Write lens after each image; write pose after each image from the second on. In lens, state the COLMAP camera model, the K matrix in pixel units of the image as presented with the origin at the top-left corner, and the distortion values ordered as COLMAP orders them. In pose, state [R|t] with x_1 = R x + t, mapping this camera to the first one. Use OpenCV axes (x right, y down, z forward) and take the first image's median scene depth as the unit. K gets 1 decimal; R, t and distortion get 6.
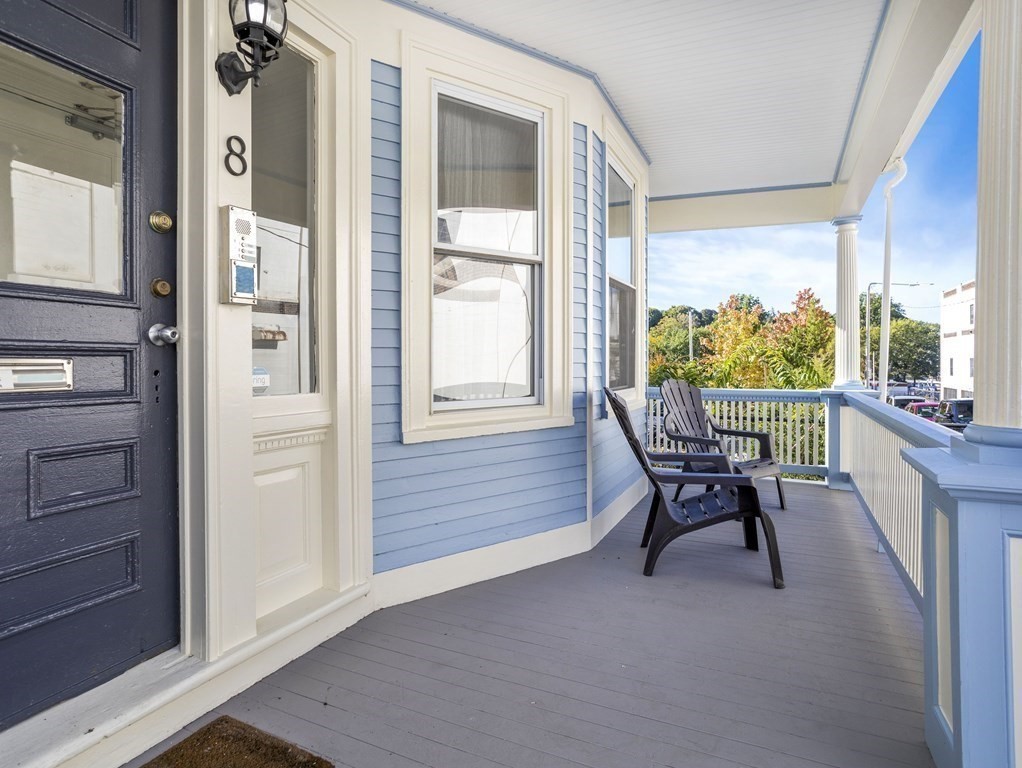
lens RADIAL K [[556.7, 0, 524.9], [0, 556.7, 361.9], [0, 0, 1]] dist [-0.022353, 0.008005]
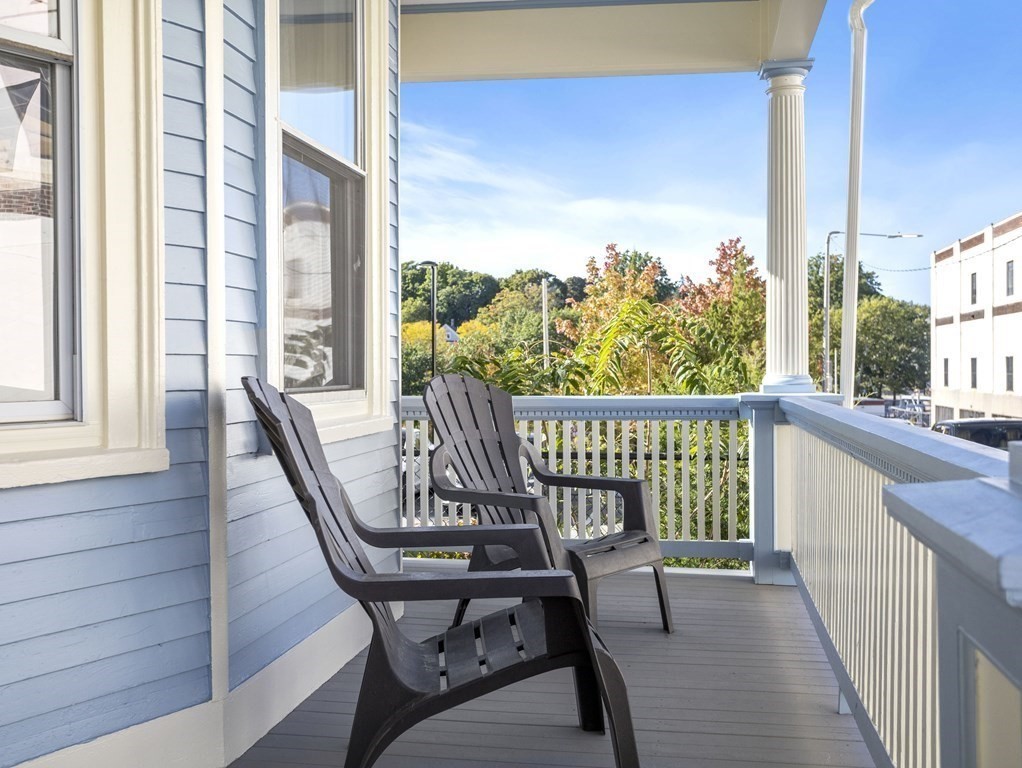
lens RADIAL K [[1011.2, 0, 511.9], [0, 1011.2, 385.7], [0, 0, 1]] dist [-0.009097, 0.000000]
pose [[0.968007, -0.010372, 0.250709, 0.098345], [0.006433, 0.999843, 0.016526, 0.027634], [-0.250841, -0.014384, 0.967921, 0.149224]]
